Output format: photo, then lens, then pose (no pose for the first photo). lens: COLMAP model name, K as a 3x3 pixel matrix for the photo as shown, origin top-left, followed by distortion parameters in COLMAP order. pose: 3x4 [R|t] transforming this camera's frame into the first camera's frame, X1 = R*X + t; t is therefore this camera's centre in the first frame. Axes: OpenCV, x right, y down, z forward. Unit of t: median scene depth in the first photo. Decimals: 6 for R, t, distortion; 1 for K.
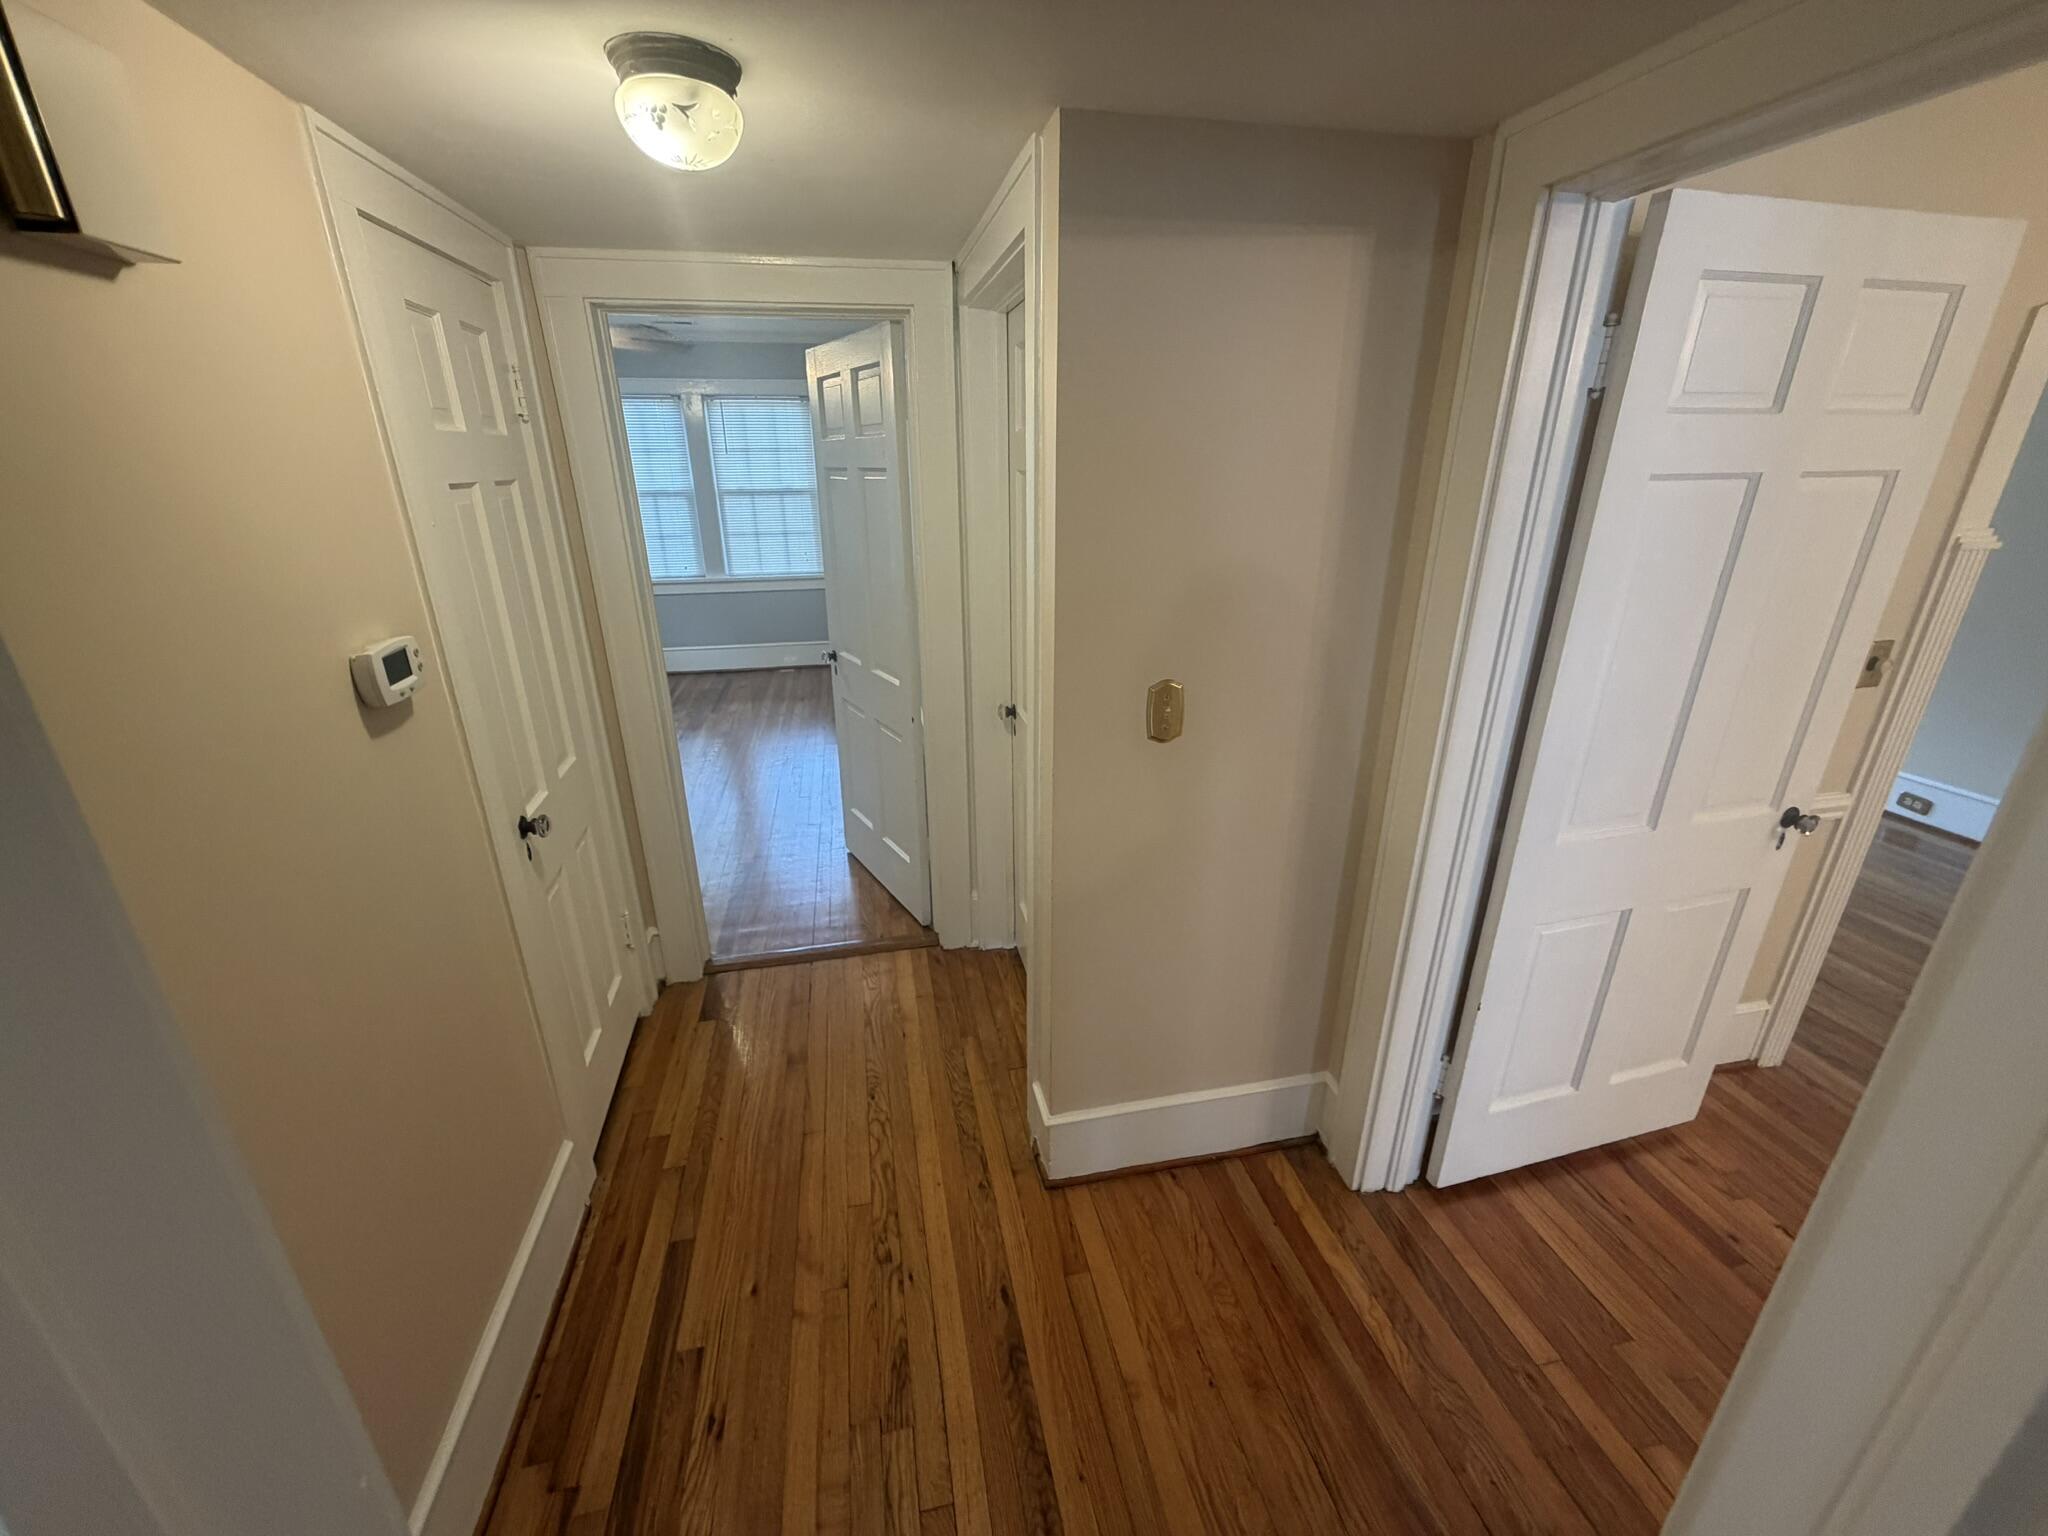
lens RADIAL K [[817.0, 0, 1032.2], [0, 817.0, 763.8], [0, 0, 1]] dist [-0.000741, 0.000071]
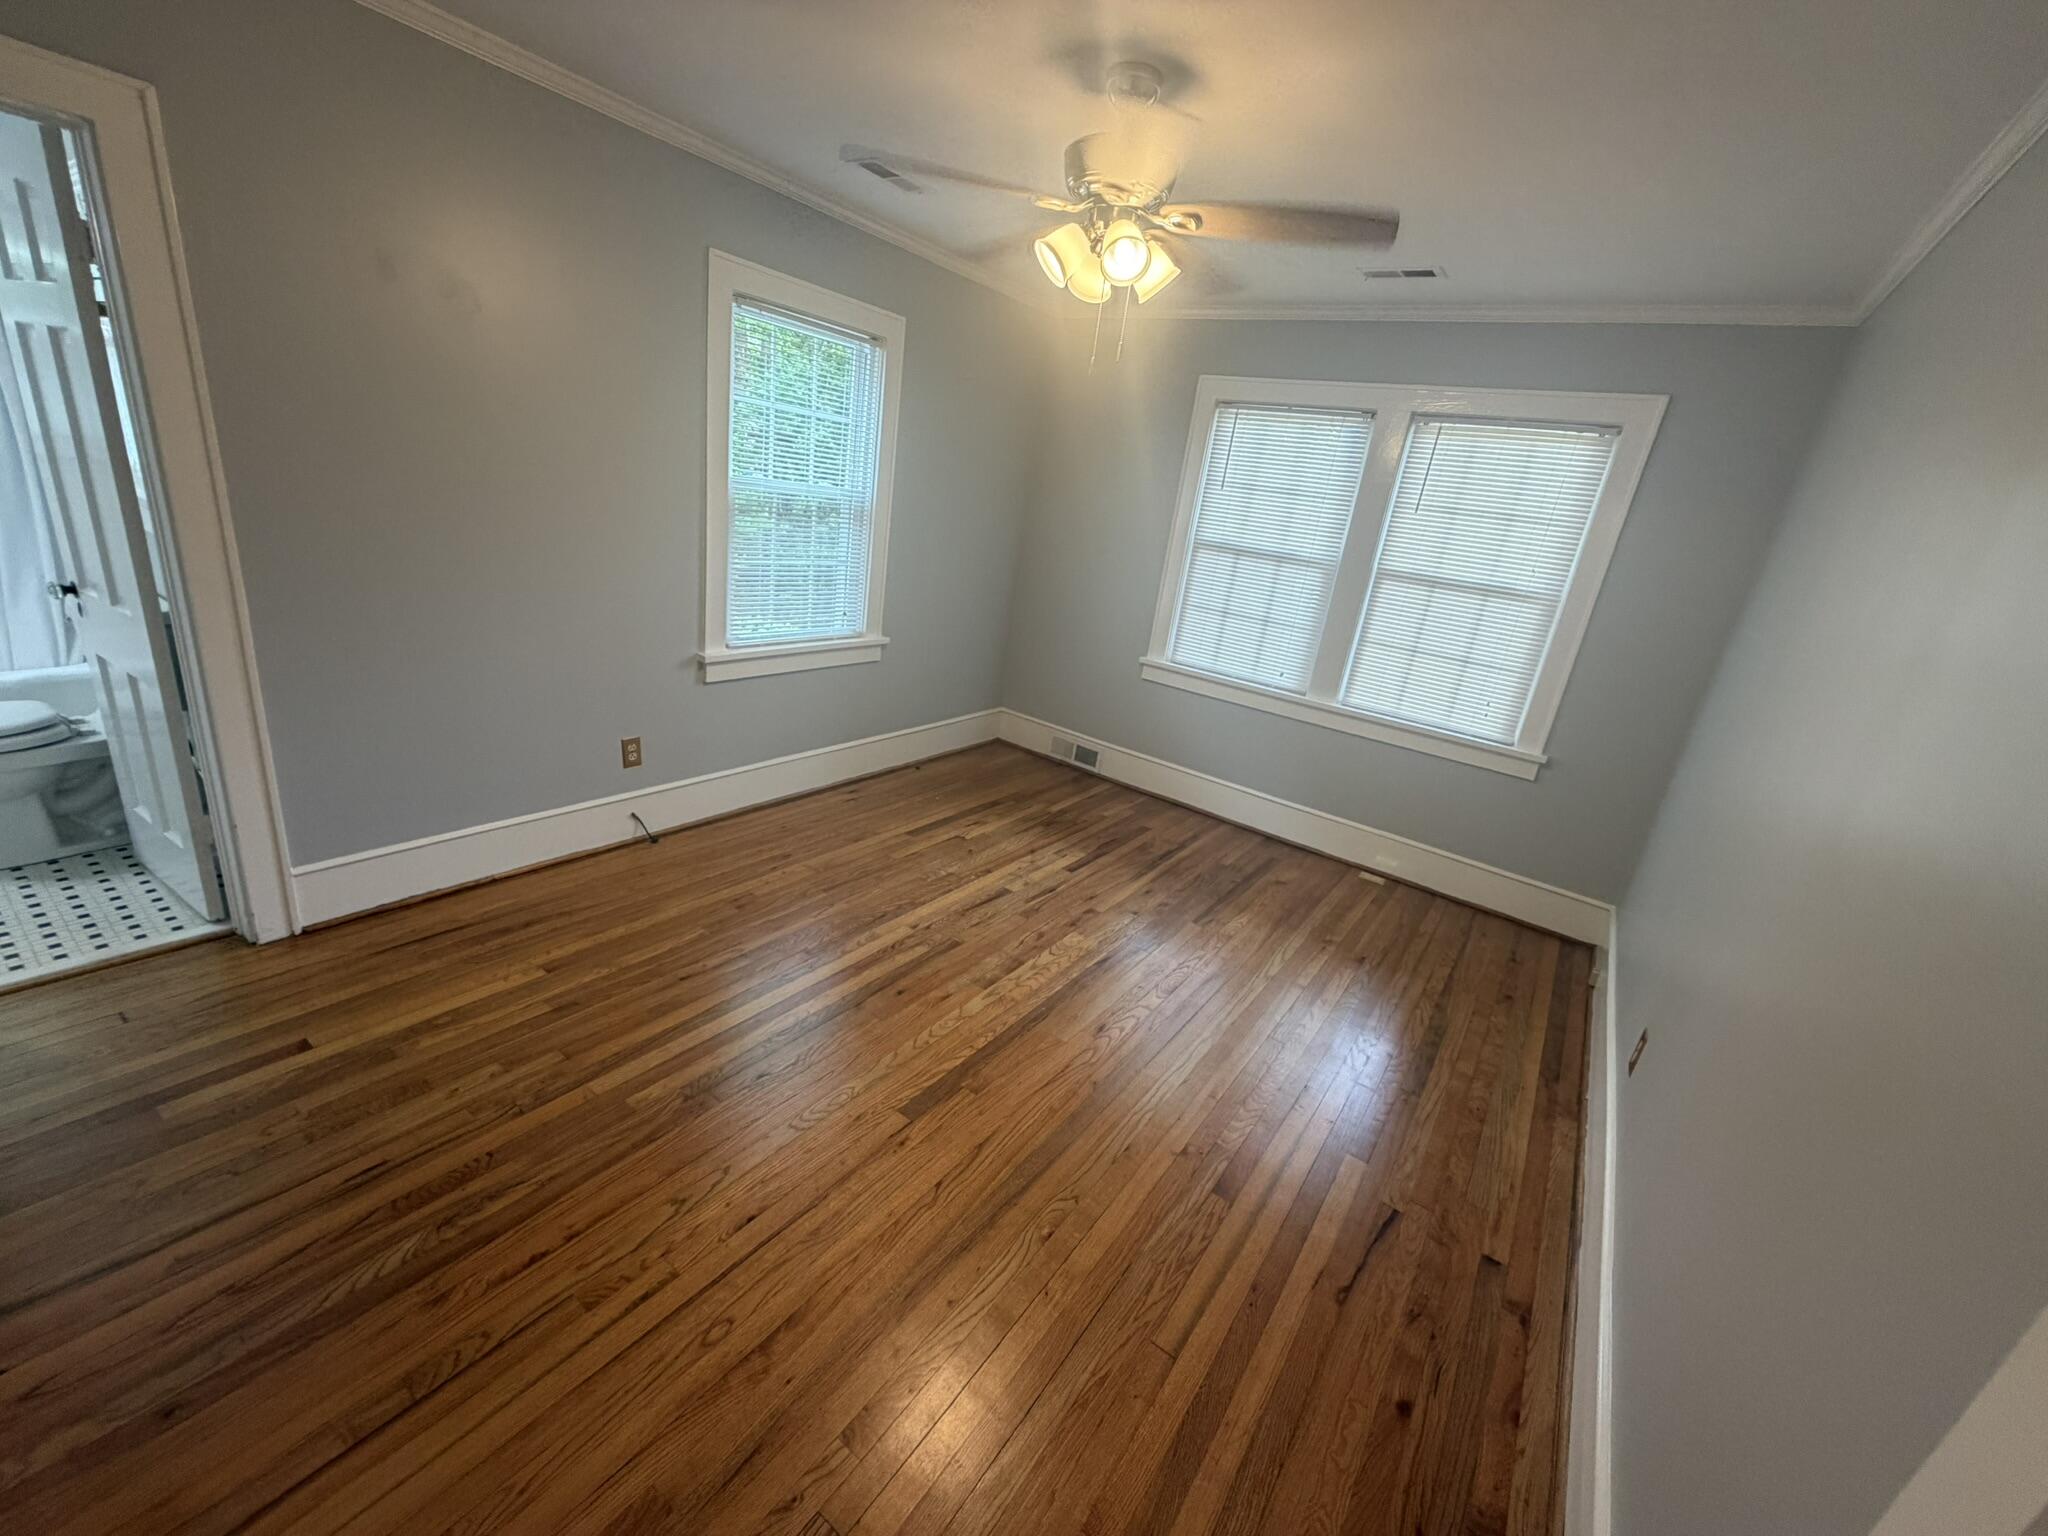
lens RADIAL K [[817.0, 0, 1032.7], [0, 817.0, 760.2], [0, 0, 1]] dist [-0.000741, 0.000071]
pose [[0.659901, 0.322176, -0.678773, -0.100780], [-0.390380, 0.918911, 0.056630, -0.140867], [0.641977, 0.227609, 0.732161, 0.432084]]
